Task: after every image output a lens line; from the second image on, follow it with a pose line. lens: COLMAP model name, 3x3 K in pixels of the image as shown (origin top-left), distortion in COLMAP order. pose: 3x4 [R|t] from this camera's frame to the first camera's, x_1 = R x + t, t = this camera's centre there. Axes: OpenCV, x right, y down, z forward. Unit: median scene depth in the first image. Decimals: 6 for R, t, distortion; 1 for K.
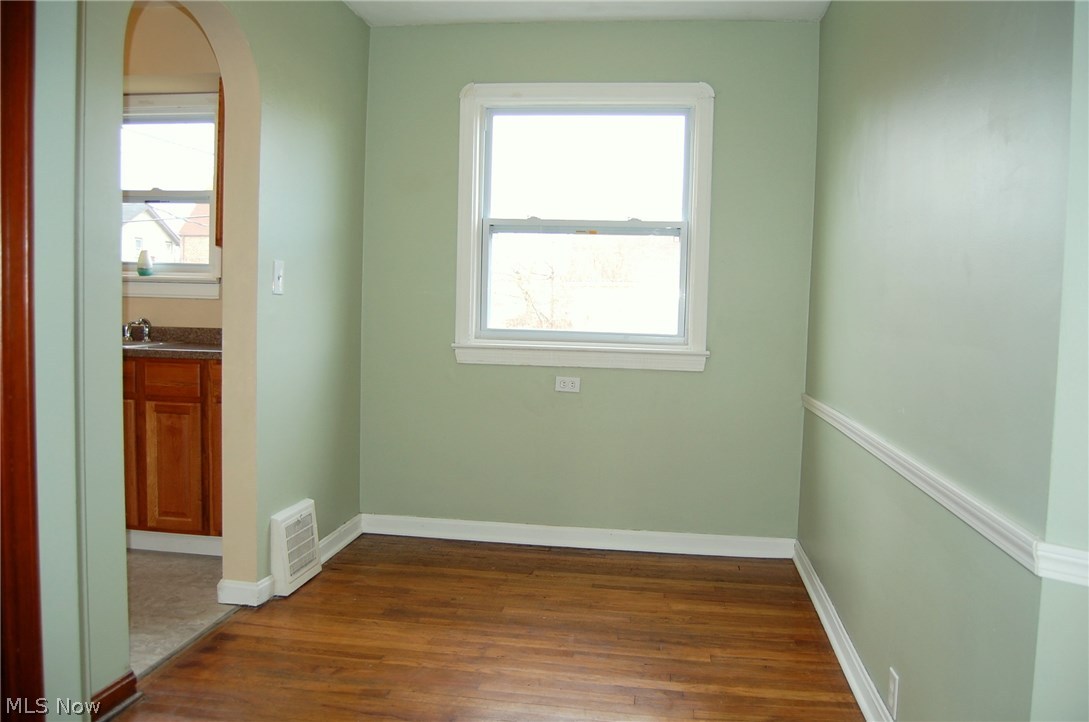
lens RADIAL K [[852.9, 0, 558.7], [0, 852.9, 362.5], [0, 0, 1]] dist [-0.077849, 0.003689]
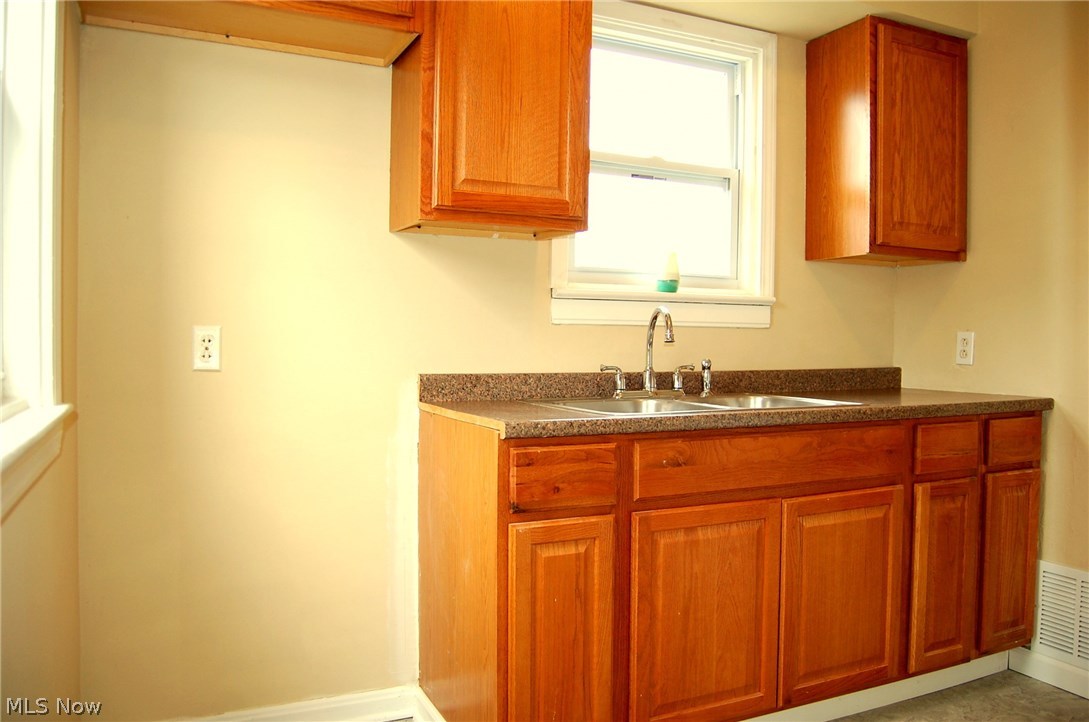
lens RADIAL K [[852.9, 0, 558.7], [0, 852.9, 362.5], [0, 0, 1]] dist [-0.077849, 0.003689]
pose [[0.839605, -0.037262, 0.541918, -0.937658], [0.054927, 0.998355, -0.016453, -0.045942], [-0.540413, 0.043580, 0.840271, 0.516369]]
